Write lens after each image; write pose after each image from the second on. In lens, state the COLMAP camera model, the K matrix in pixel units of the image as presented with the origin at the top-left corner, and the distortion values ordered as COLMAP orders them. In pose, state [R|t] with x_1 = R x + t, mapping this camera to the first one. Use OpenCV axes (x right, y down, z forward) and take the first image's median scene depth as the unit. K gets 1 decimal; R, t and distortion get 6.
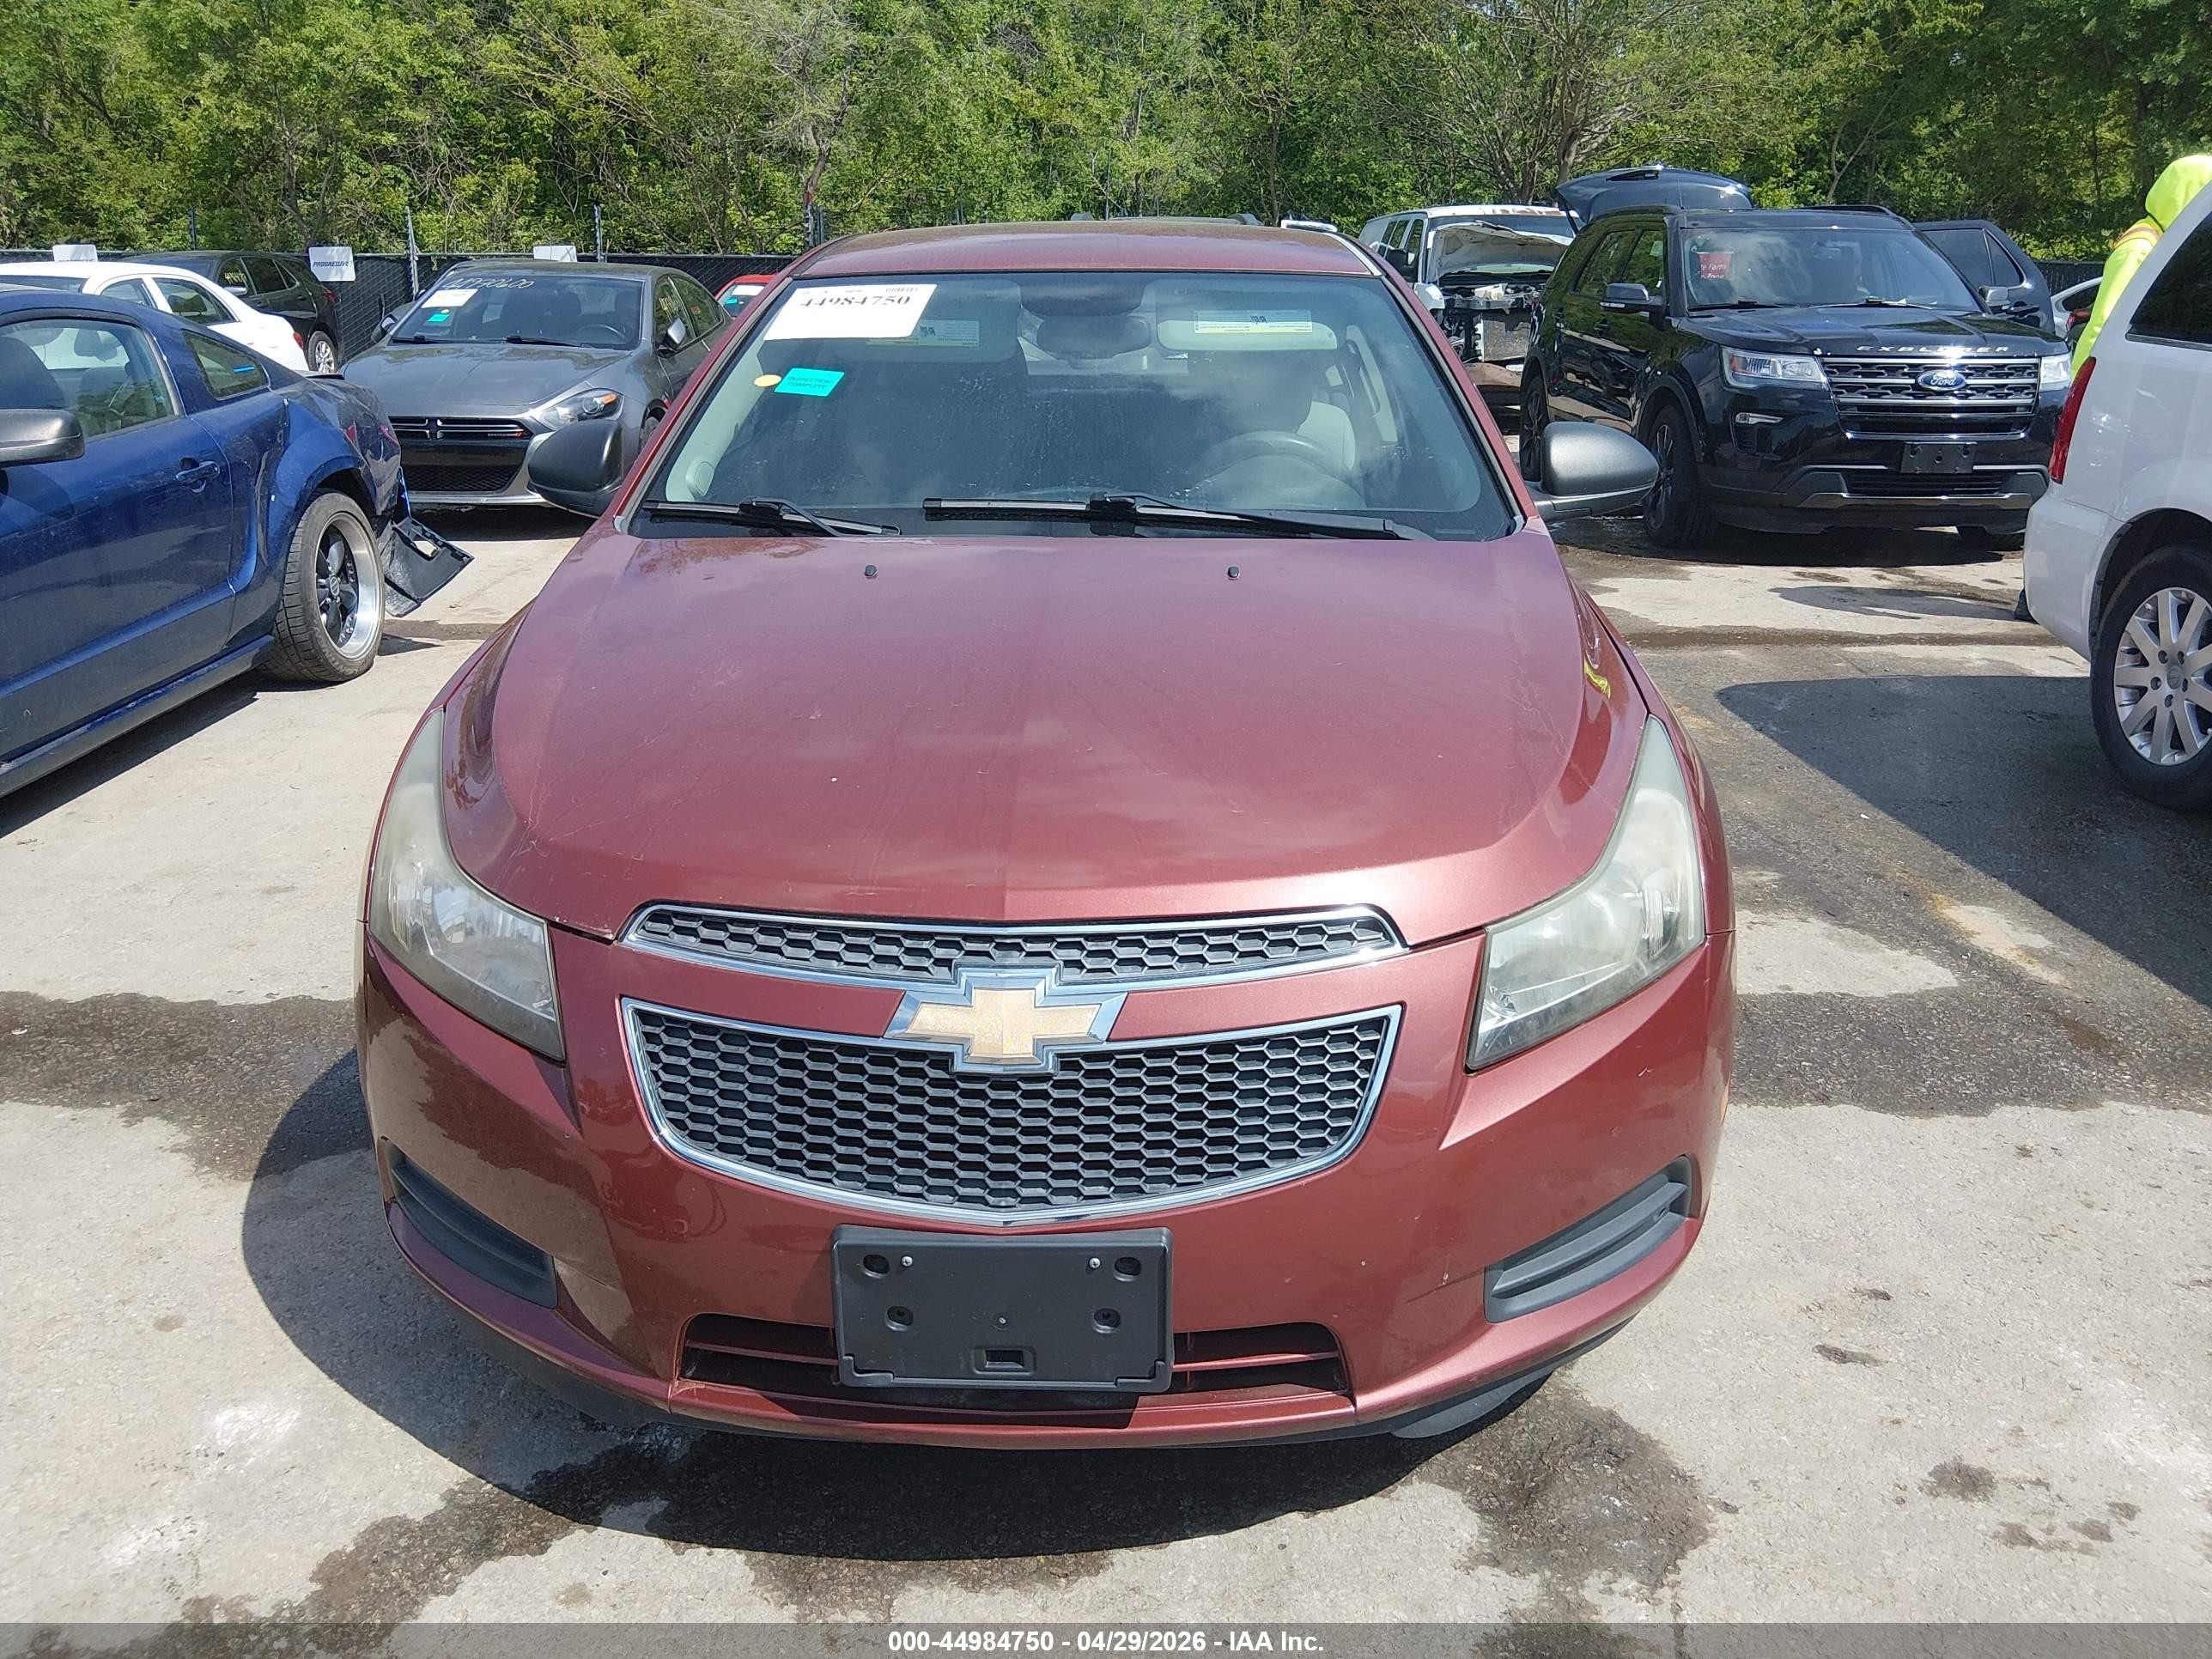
lens RADIAL K [[1745.9, 0, 1100.9], [0, 1745.9, 823.2], [0, 0, 1]] dist [0.081607, -0.127015]
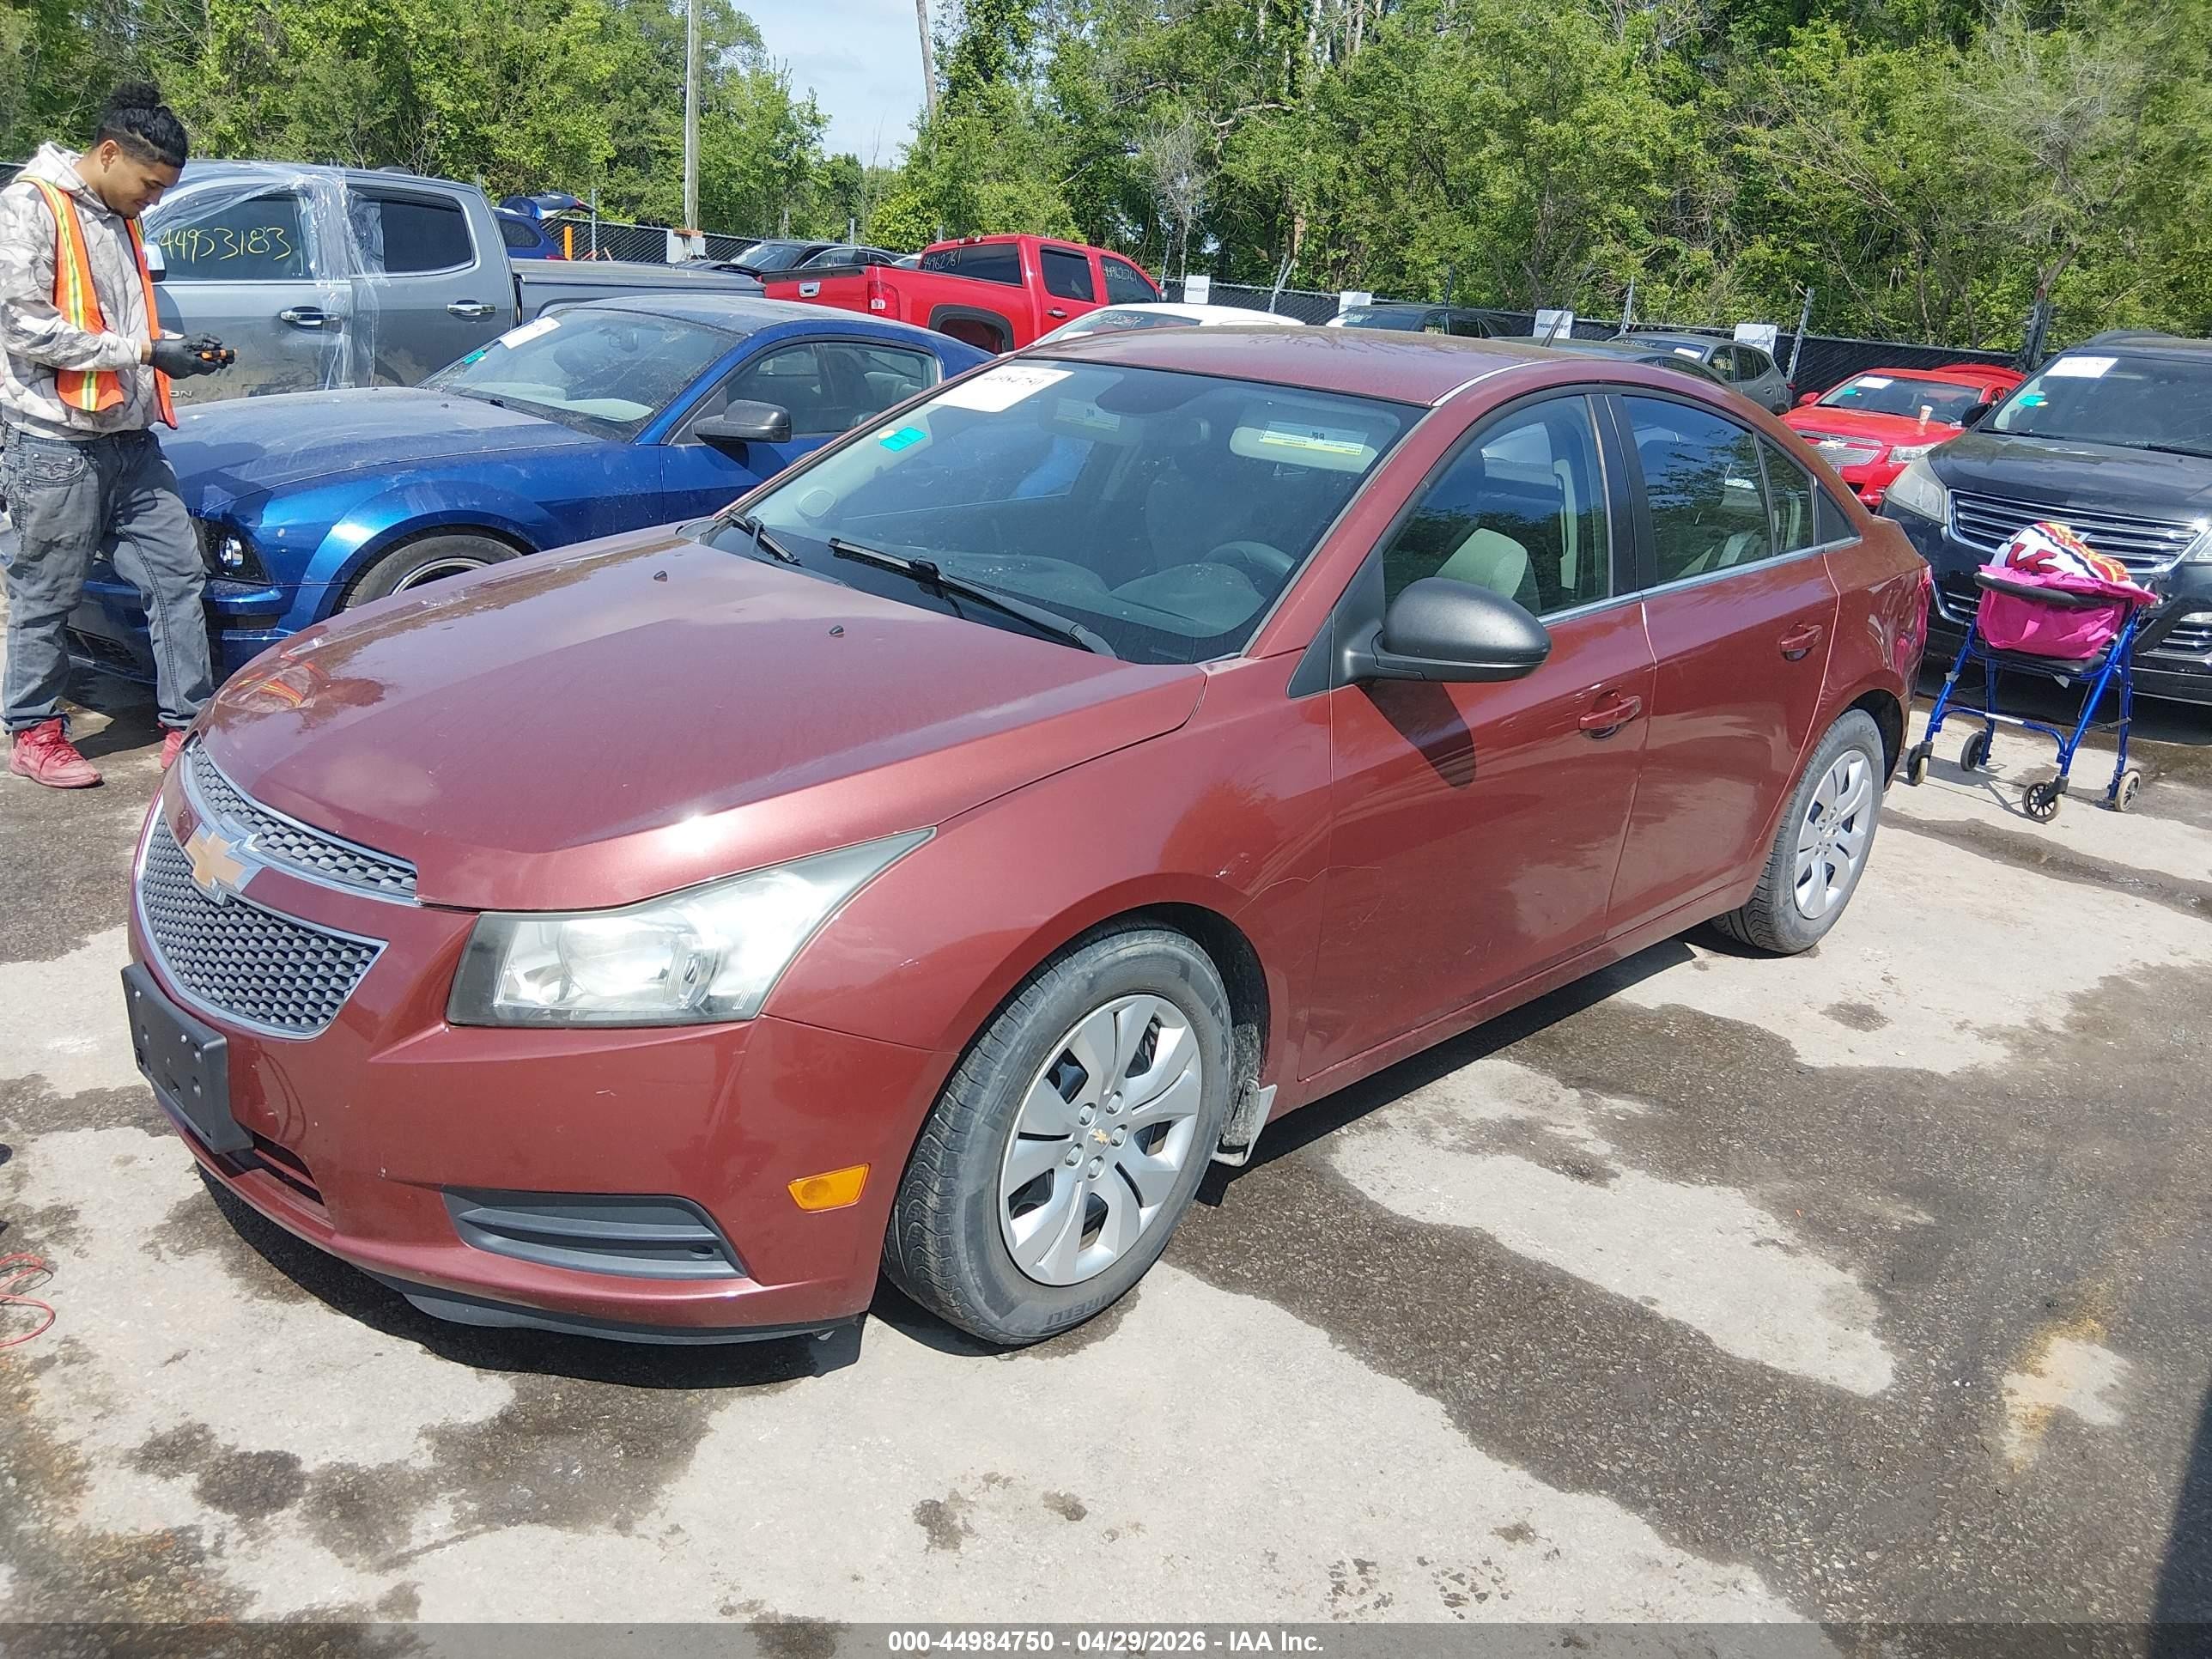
lens RADIAL K [[1745.9, 0, 1091.1], [0, 1745.9, 839.7], [0, 0, 1]] dist [0.081607, -0.127015]
pose [[0.716307, 0.267464, -0.644490, 1.155845], [-0.283903, 0.955429, 0.080966, -0.183916], [0.637419, 0.124976, 0.760314, 0.310774]]
